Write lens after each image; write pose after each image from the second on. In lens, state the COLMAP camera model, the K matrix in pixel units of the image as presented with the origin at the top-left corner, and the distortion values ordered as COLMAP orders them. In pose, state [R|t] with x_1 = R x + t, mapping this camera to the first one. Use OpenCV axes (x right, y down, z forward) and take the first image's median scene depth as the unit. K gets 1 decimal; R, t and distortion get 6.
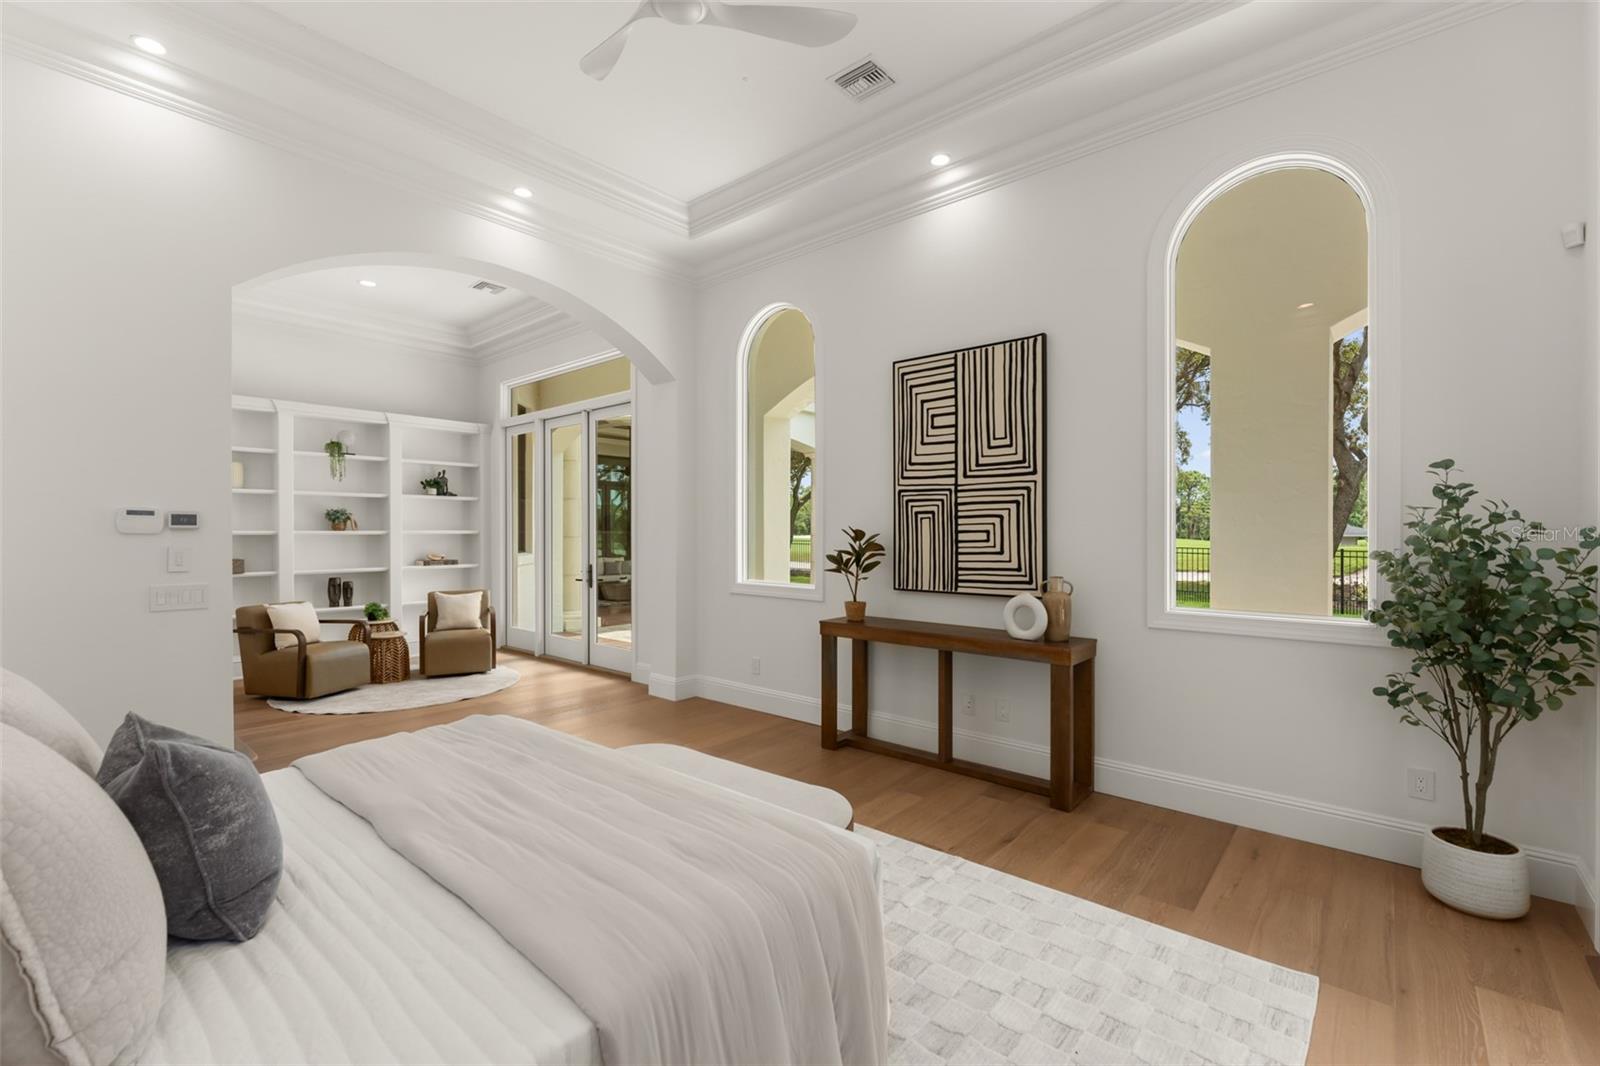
lens RADIAL K [[703.0, 0, 797.3], [0, 703.0, 538.6], [0, 0, 1]] dist [-0.001529, -0.001177]
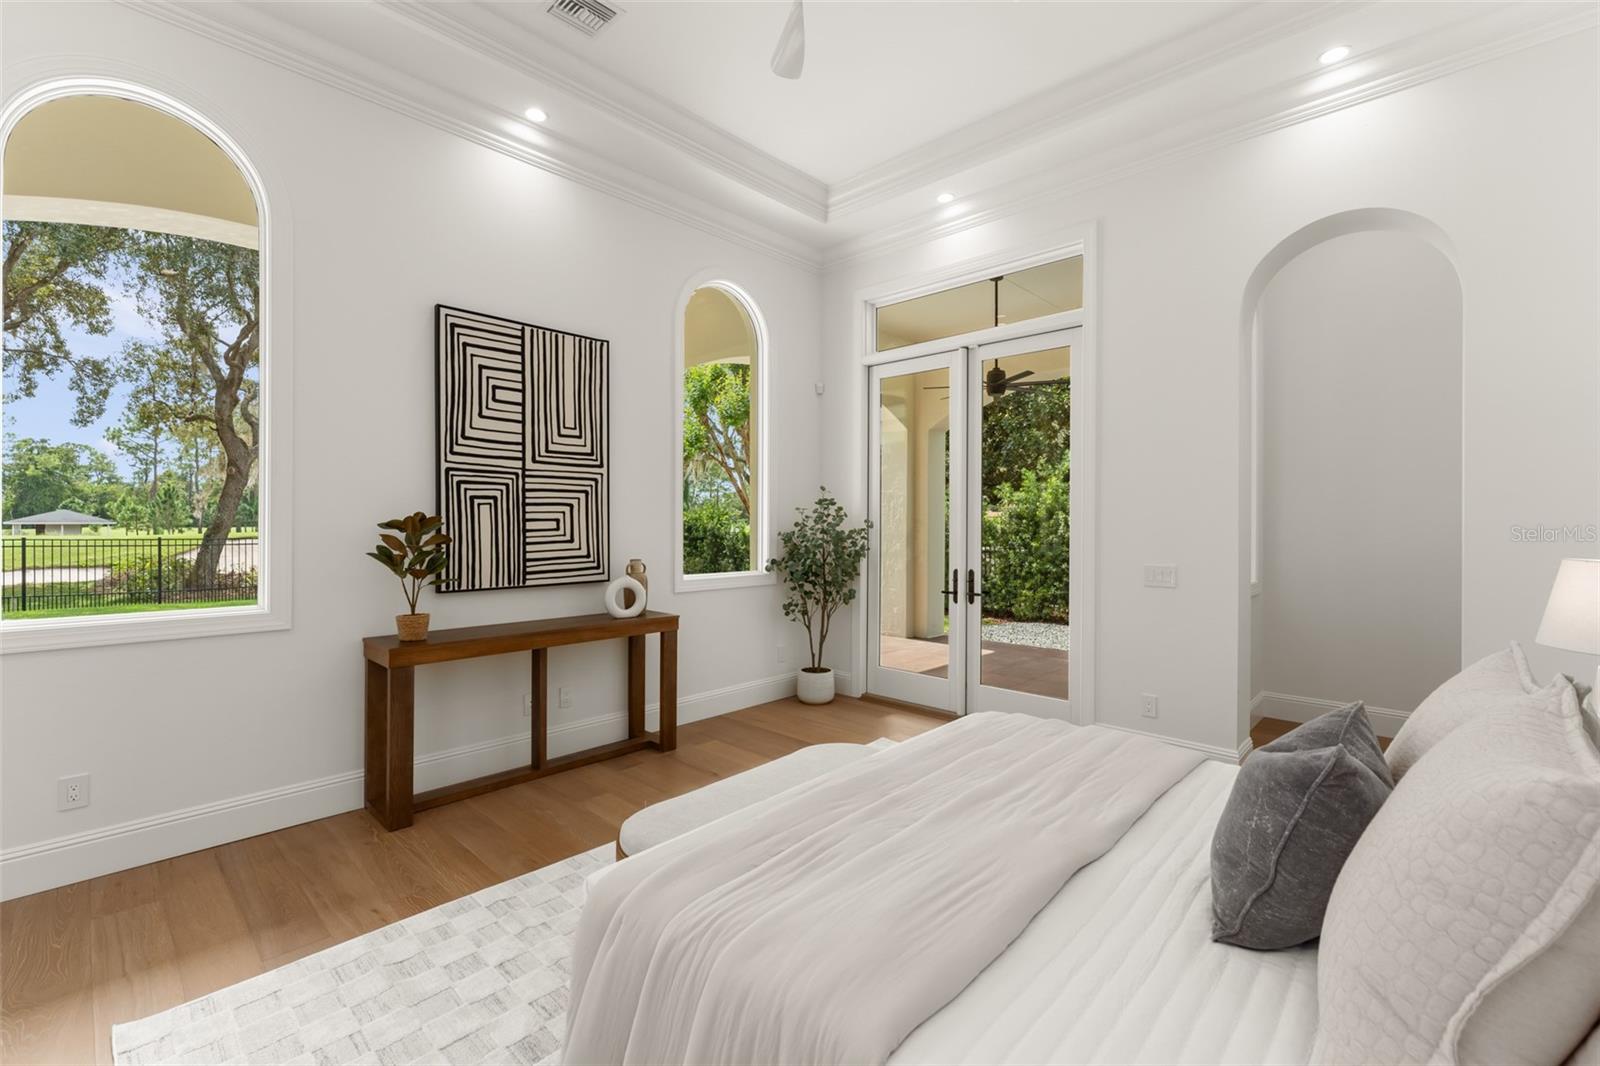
lens RADIAL K [[703.0, 0, 797.8], [0, 703.0, 523.4], [0, 0, 1]] dist [-0.001529, -0.001177]
pose [[0.022315, -0.002738, 0.999747, -0.688153], [0.005758, 0.999980, 0.002611, -0.005767], [-0.999734, 0.005699, 0.022330, 0.622877]]
